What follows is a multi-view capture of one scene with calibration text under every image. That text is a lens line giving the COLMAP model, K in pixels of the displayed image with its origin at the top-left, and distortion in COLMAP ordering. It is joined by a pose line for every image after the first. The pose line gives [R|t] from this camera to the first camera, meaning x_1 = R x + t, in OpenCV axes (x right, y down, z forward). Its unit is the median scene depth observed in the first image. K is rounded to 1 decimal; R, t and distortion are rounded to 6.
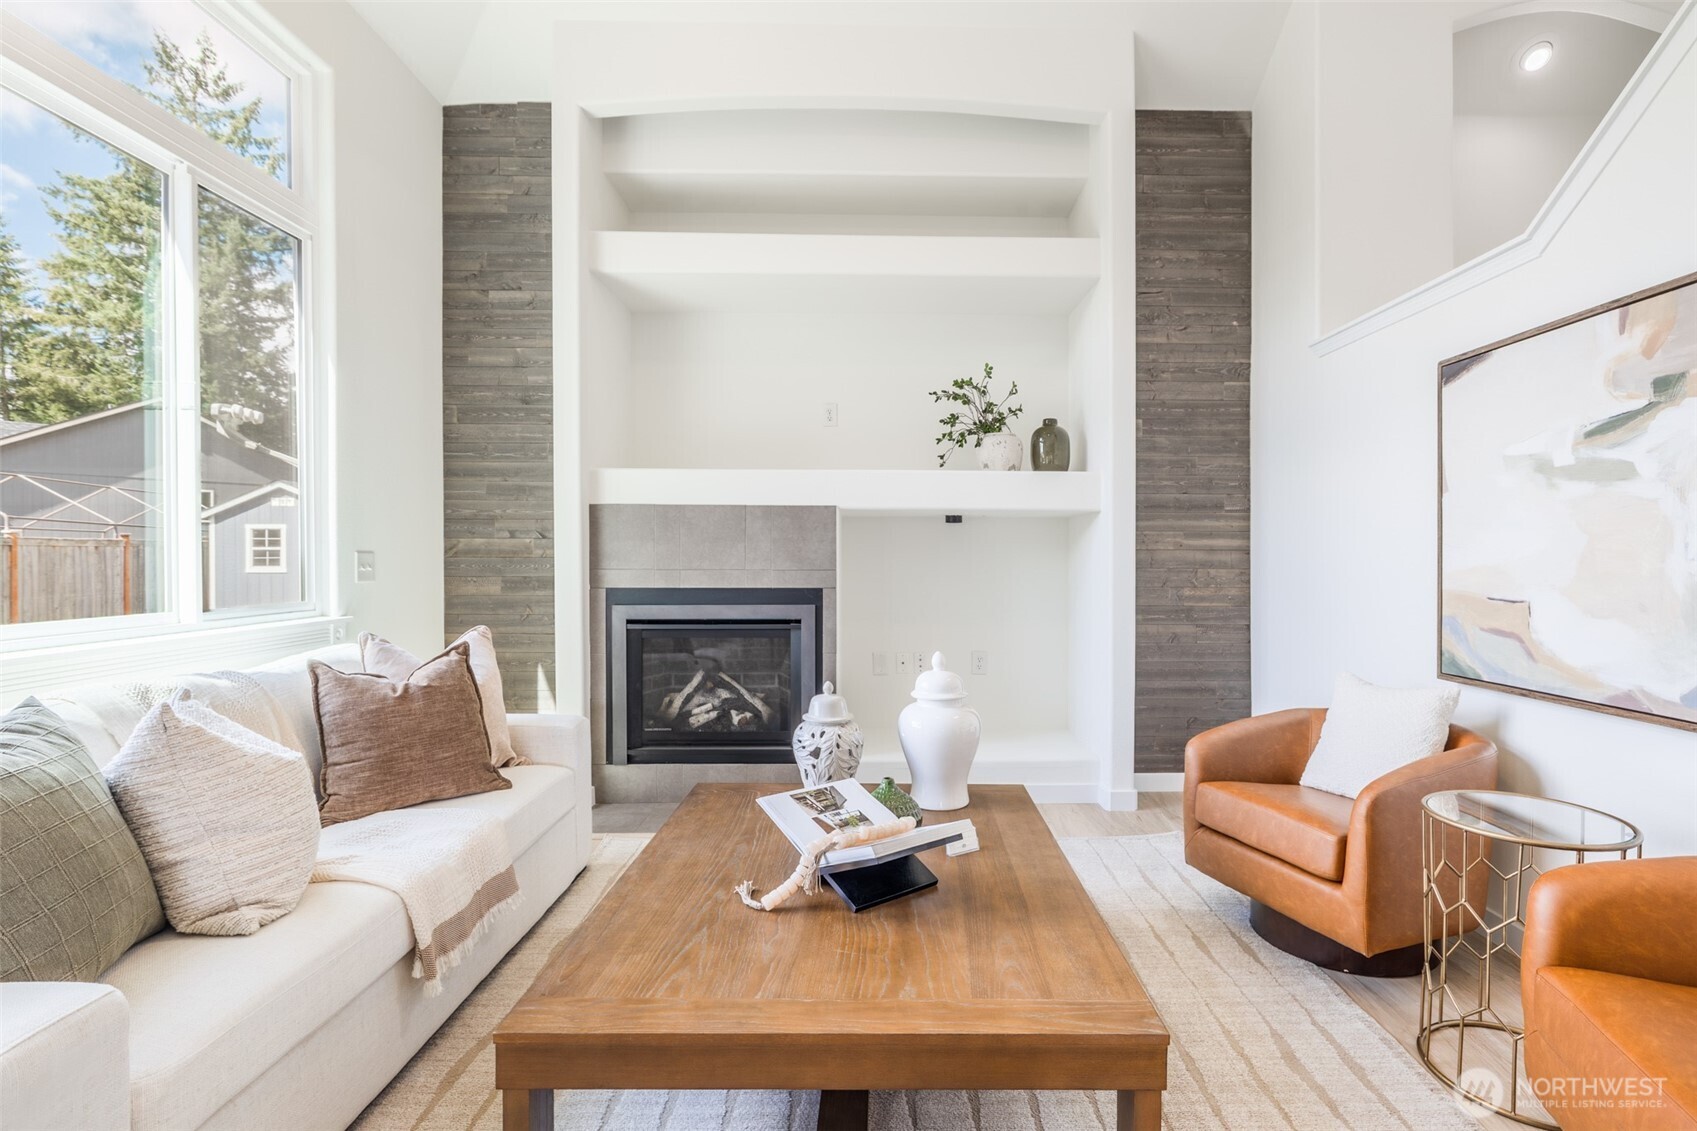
lens RADIAL K [[826.6, 0, 835.9], [0, 826.6, 560.6], [0, 0, 1]] dist [-0.002363, -0.001381]
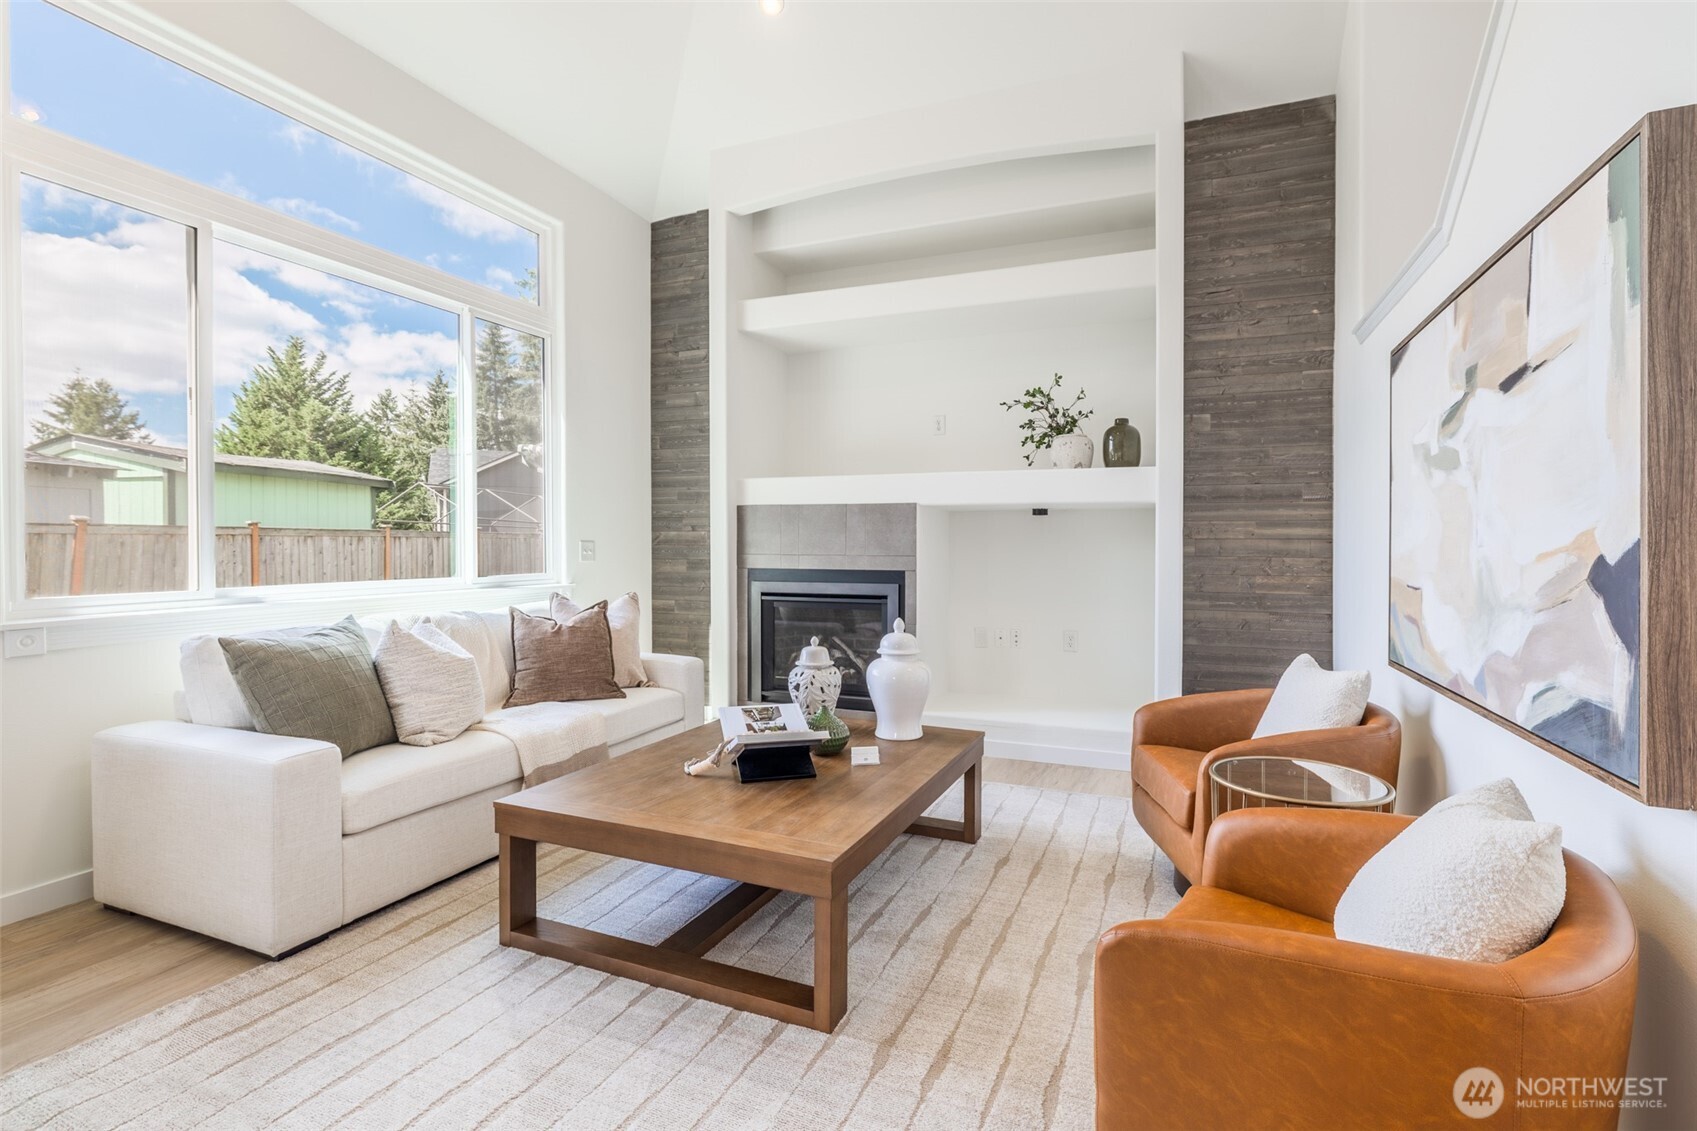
lens RADIAL K [[826.6, 0, 875.3], [0, 826.6, 554.7], [0, 0, 1]] dist [-0.002363, -0.001381]
pose [[0.918156, 0.005628, -0.396179, 0.428728], [-0.004131, 0.999981, 0.004631, 0.004199], [0.396198, -0.002615, 0.918162, -0.137341]]
